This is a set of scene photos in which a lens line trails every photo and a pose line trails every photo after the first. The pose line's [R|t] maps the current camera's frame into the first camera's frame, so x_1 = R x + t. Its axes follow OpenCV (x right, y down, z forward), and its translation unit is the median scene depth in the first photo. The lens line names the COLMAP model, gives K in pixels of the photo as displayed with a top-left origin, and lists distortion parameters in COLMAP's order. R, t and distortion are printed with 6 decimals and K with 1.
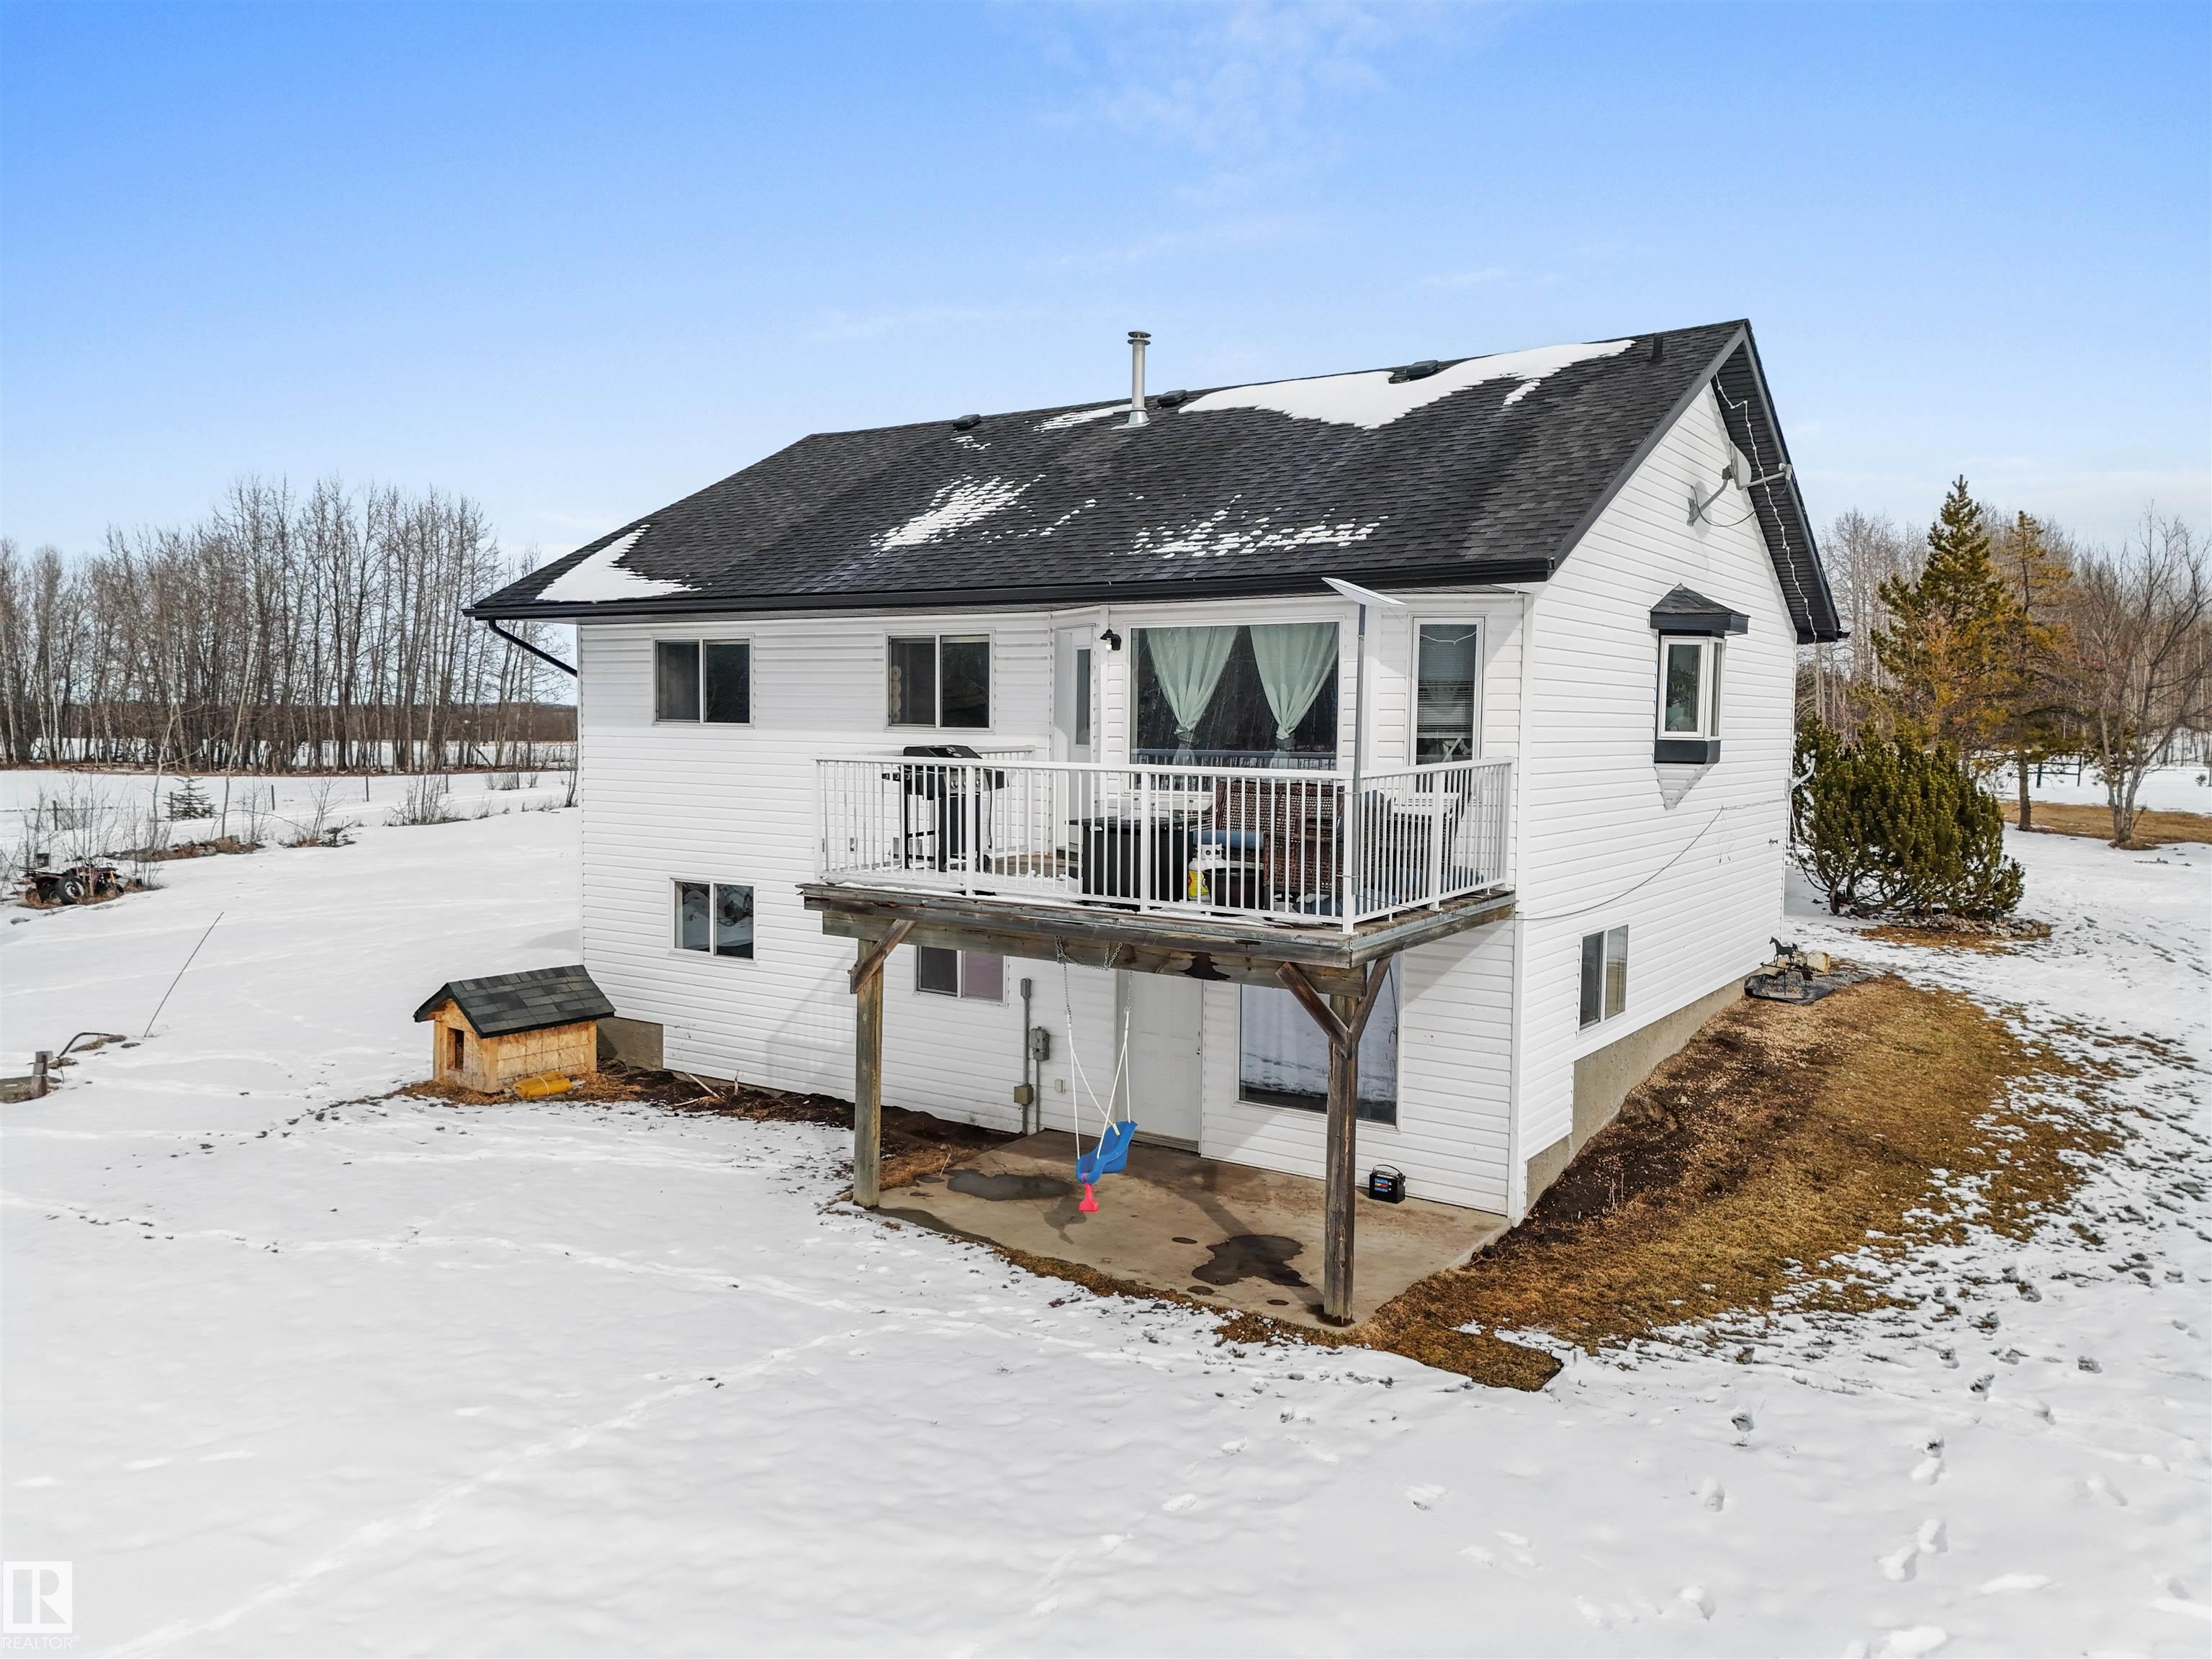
lens RADIAL K [[1630.7, 0, 1106.0], [0, 1630.7, 829.5], [0, 0, 1]] dist [0.081773, -0.085811]
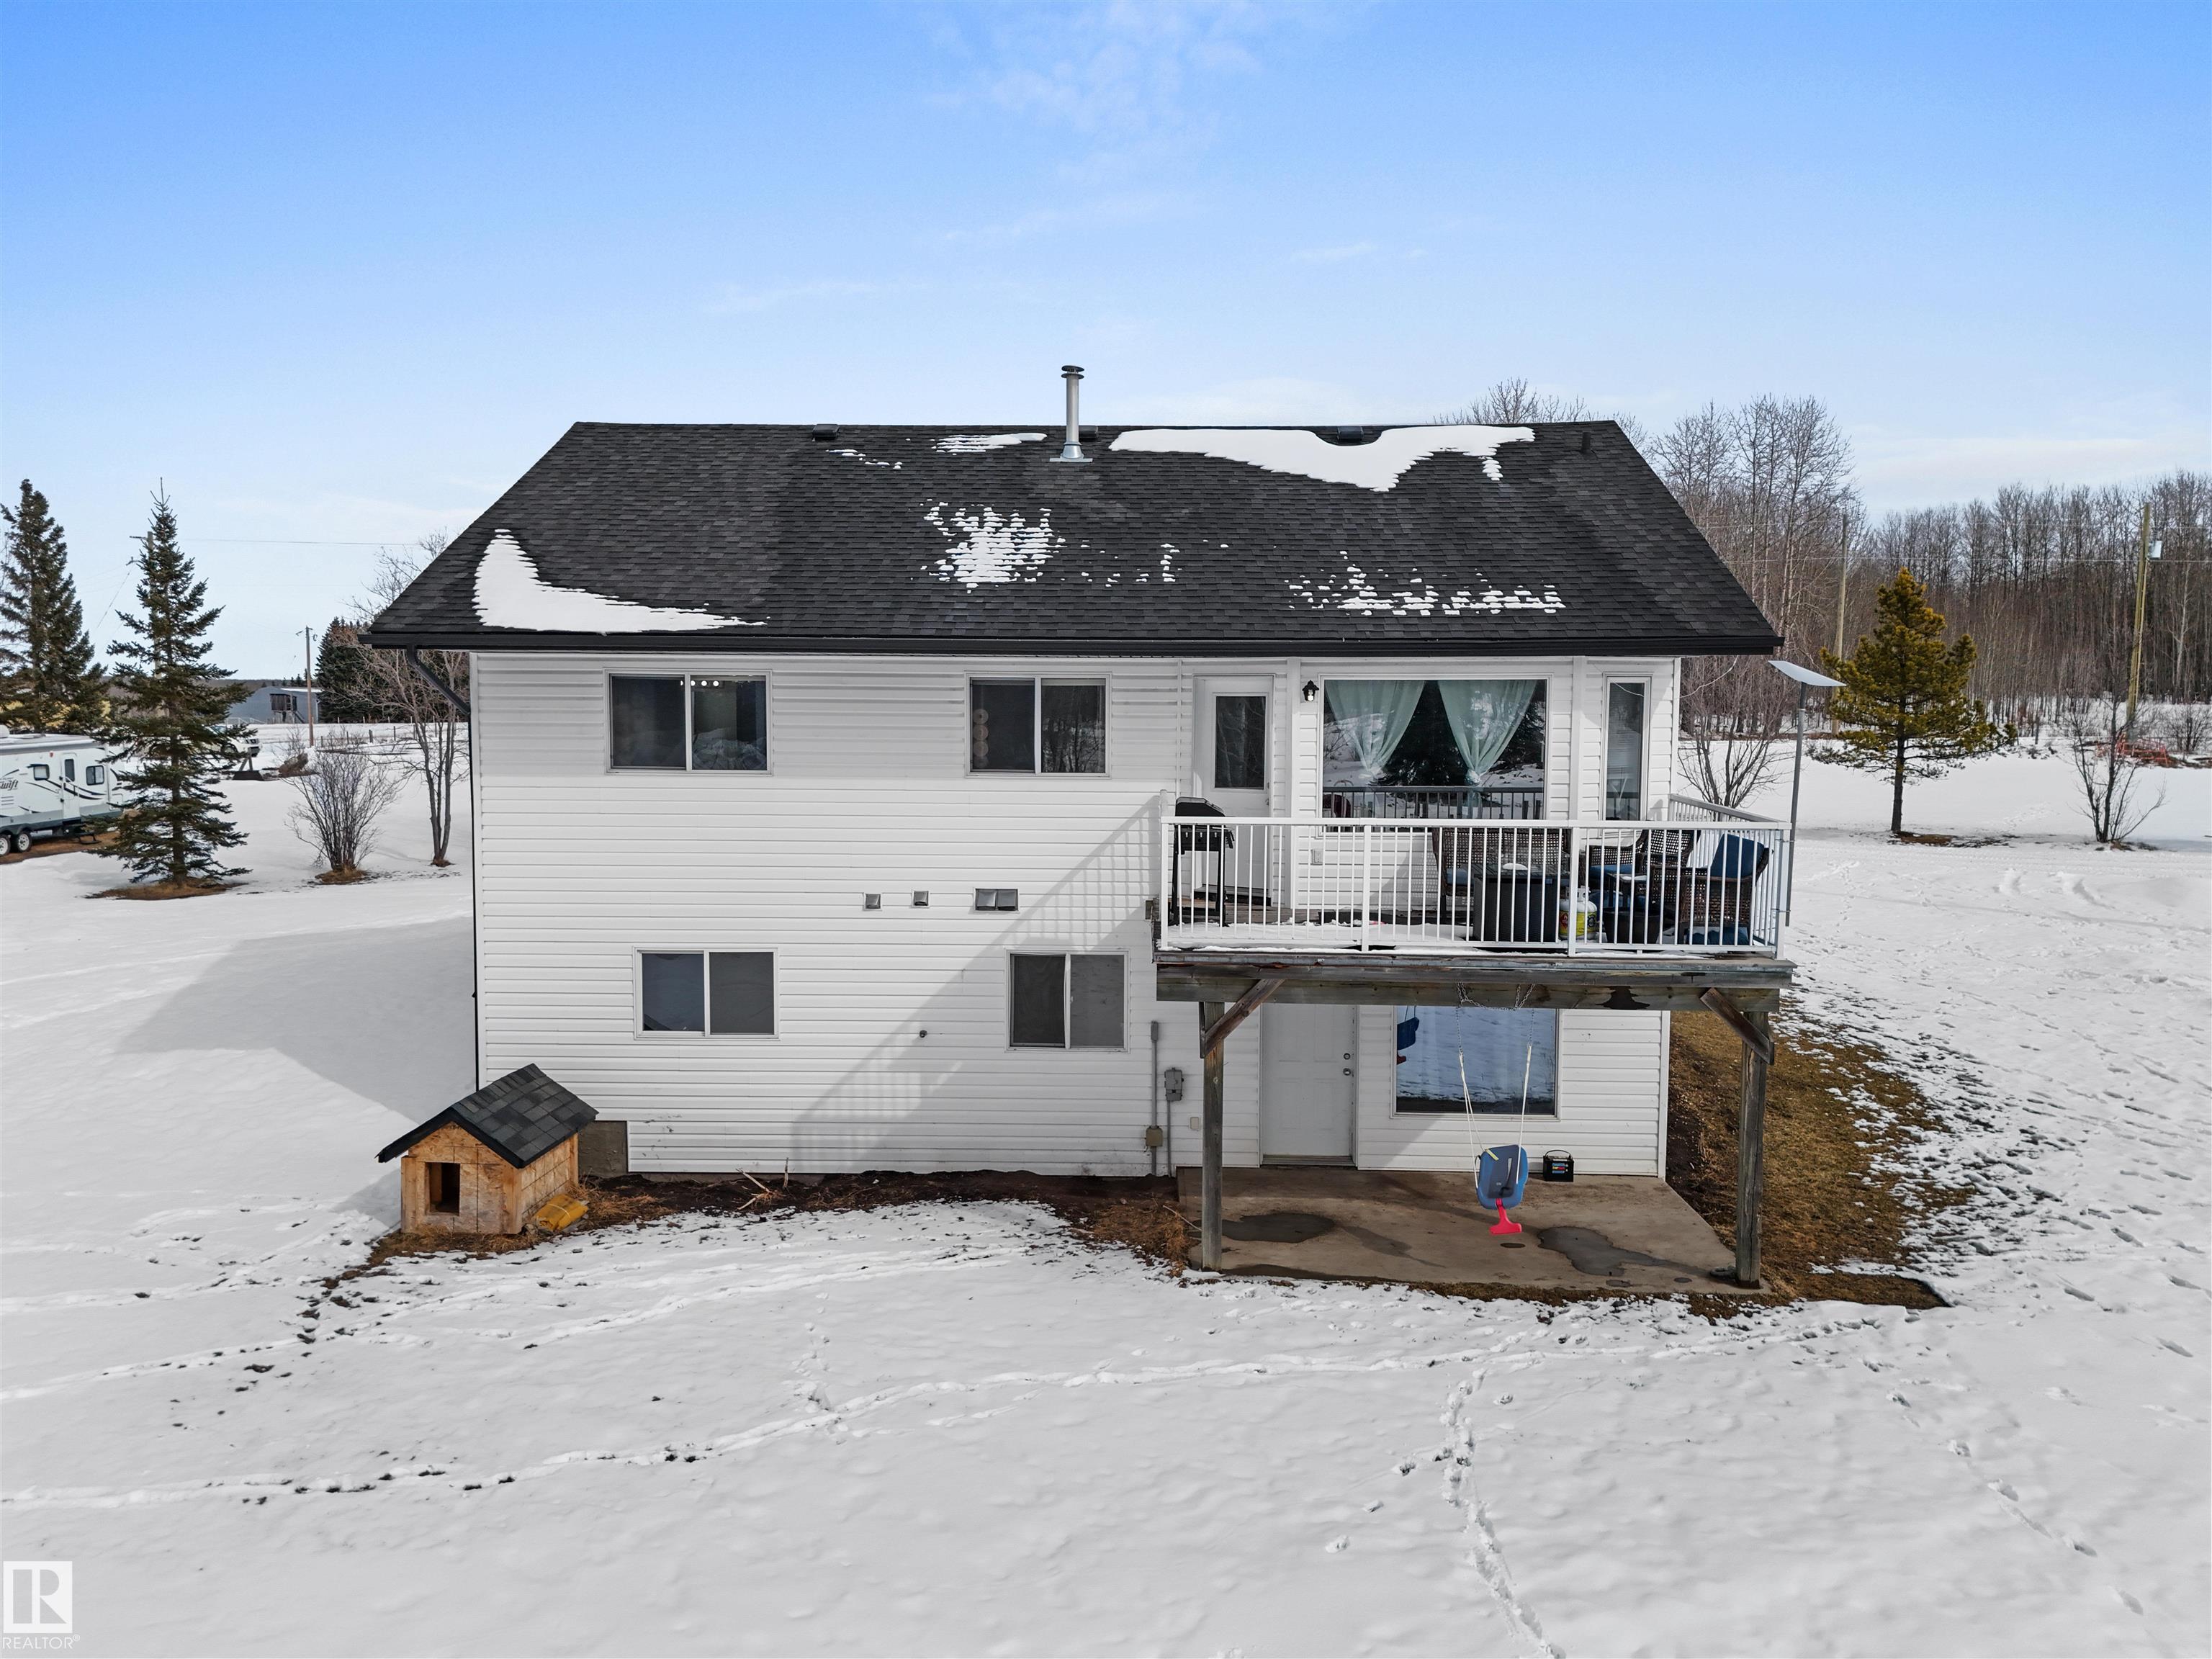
lens RADIAL K [[1630.7, 0, 1106.0], [0, 1630.7, 829.5], [0, 0, 1]] dist [0.081773, -0.085811]
pose [[0.847453, -0.050204, 0.528492, -0.721252], [0.041664, 0.998737, 0.028065, -0.067785], [-0.529233, -0.001765, 0.848475, 0.196583]]
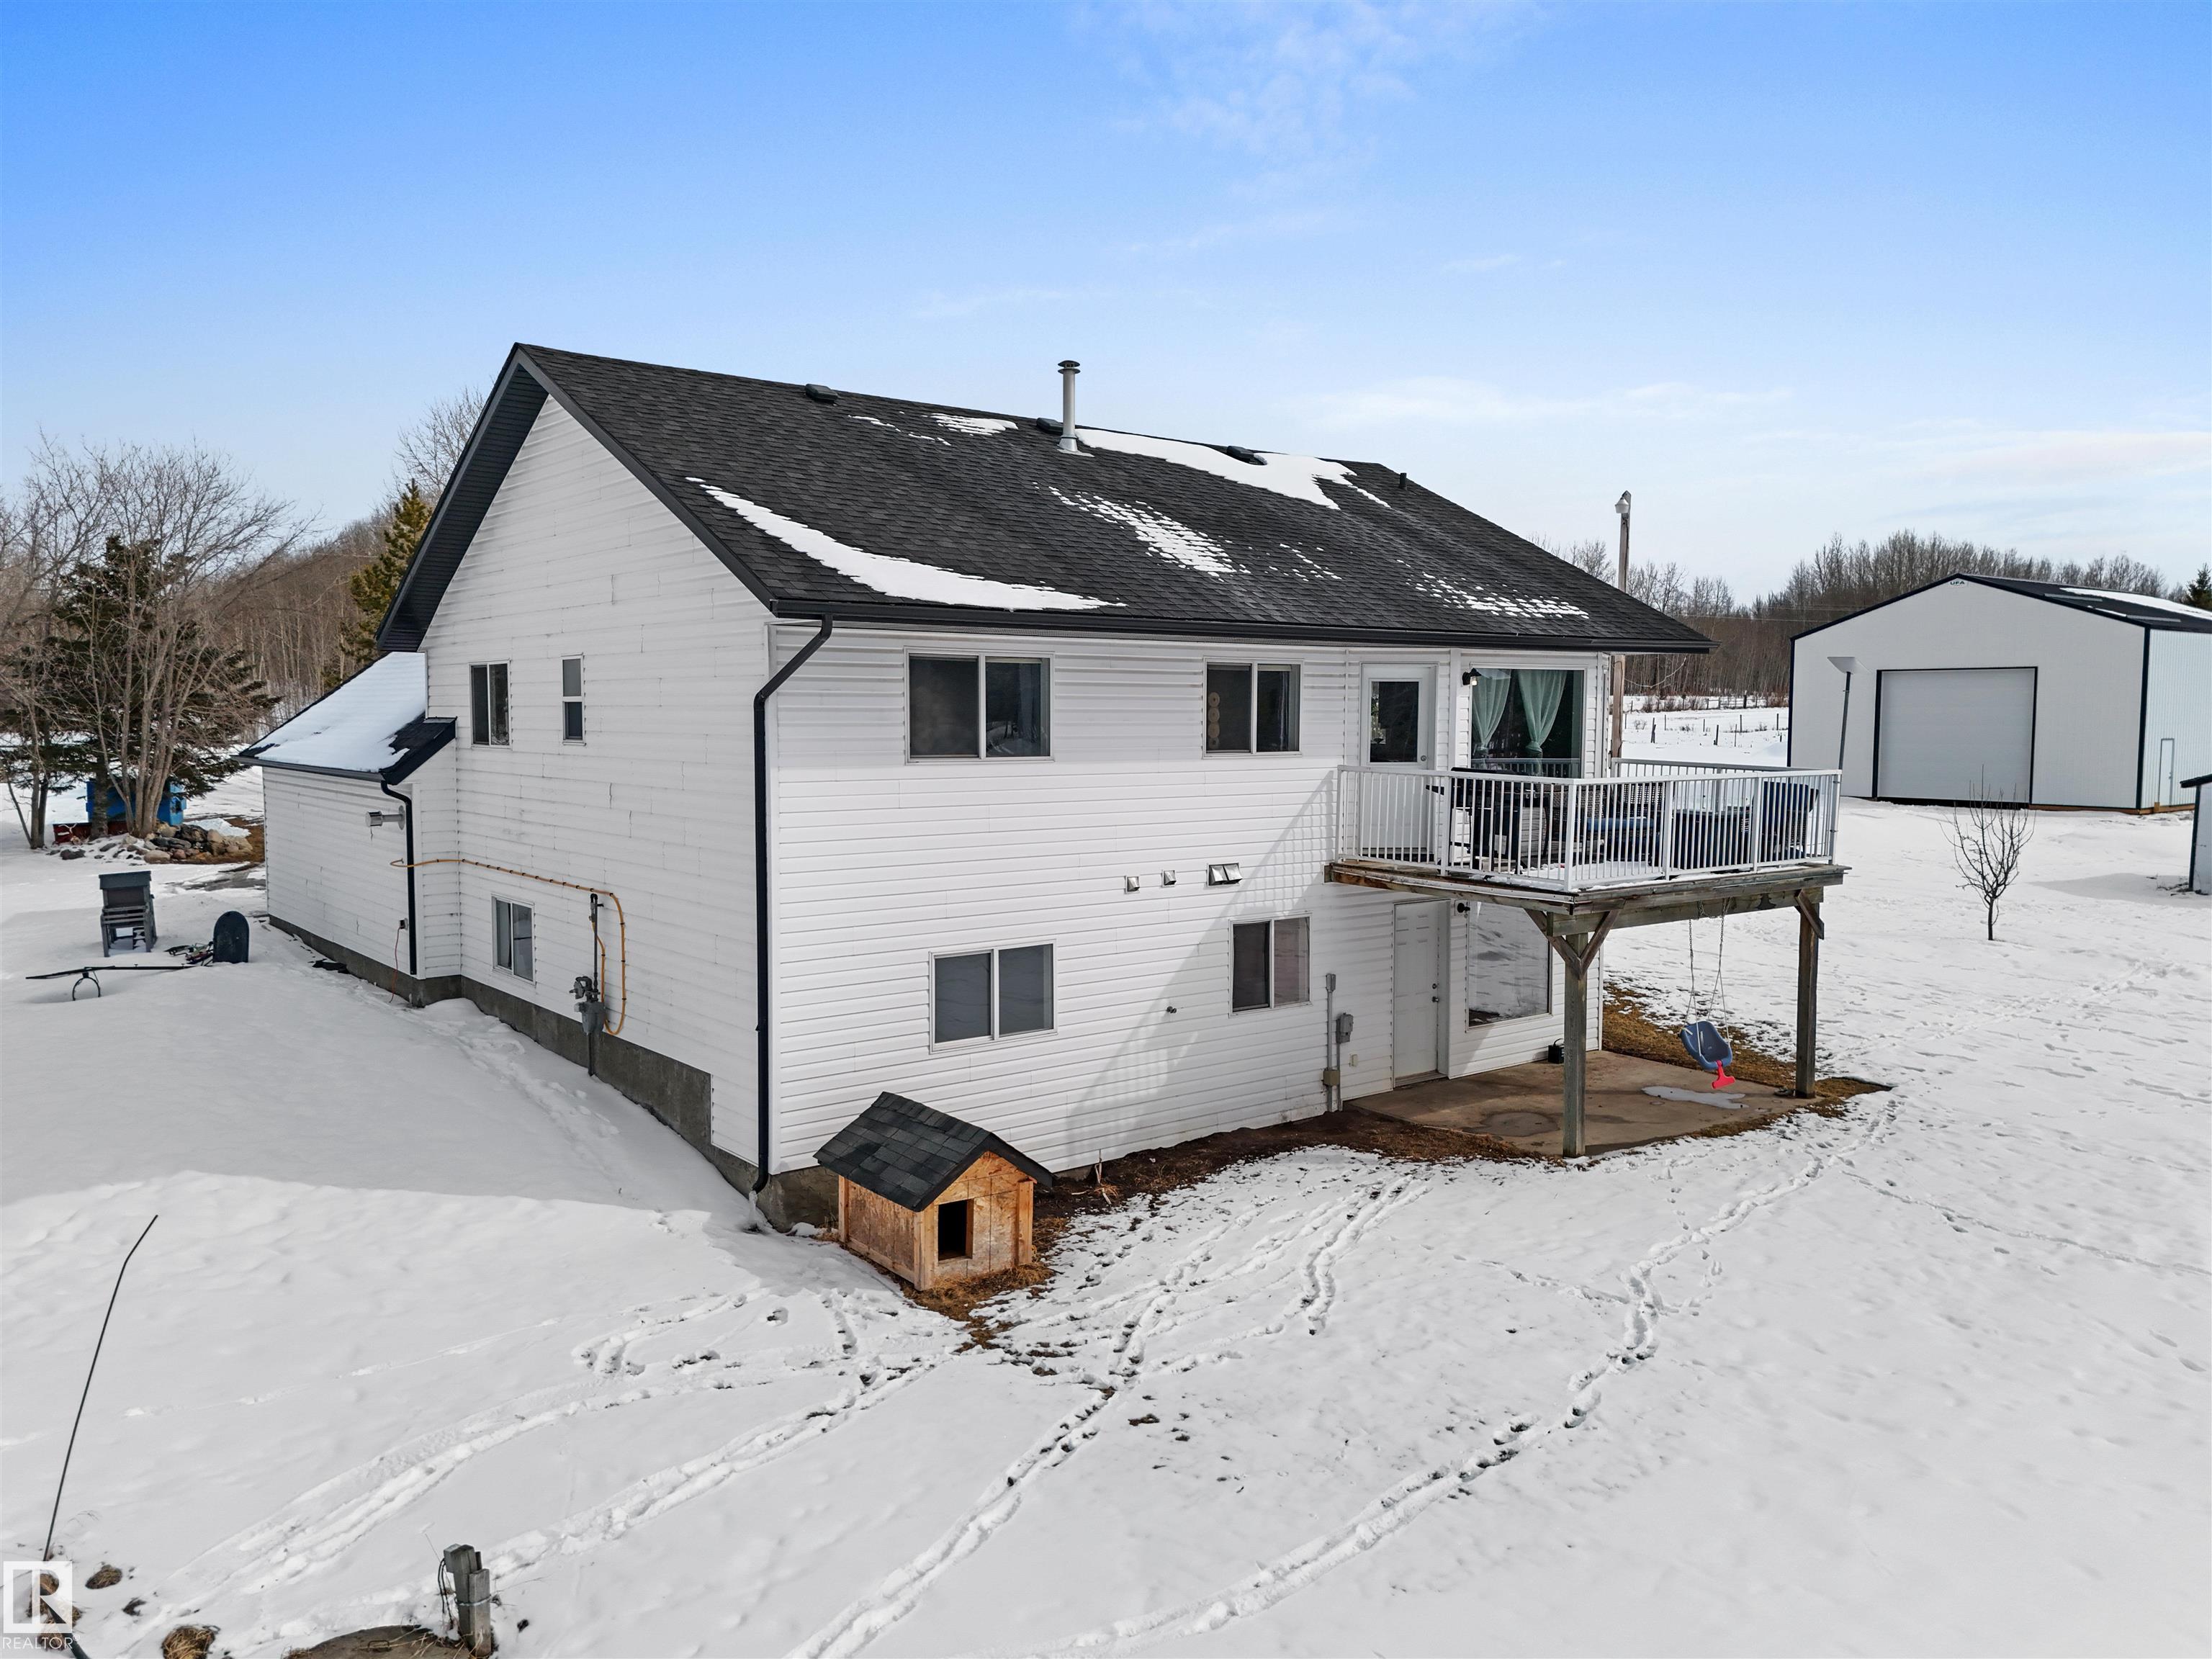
lens RADIAL K [[1630.7, 0, 1106.0], [0, 1630.7, 829.5], [0, 0, 1]] dist [0.081773, -0.085811]
pose [[0.304559, -0.080647, 0.949073, -1.384792], [0.065605, 0.995819, 0.063566, -0.106527], [-0.950231, 0.042904, 0.308576, 0.958224]]
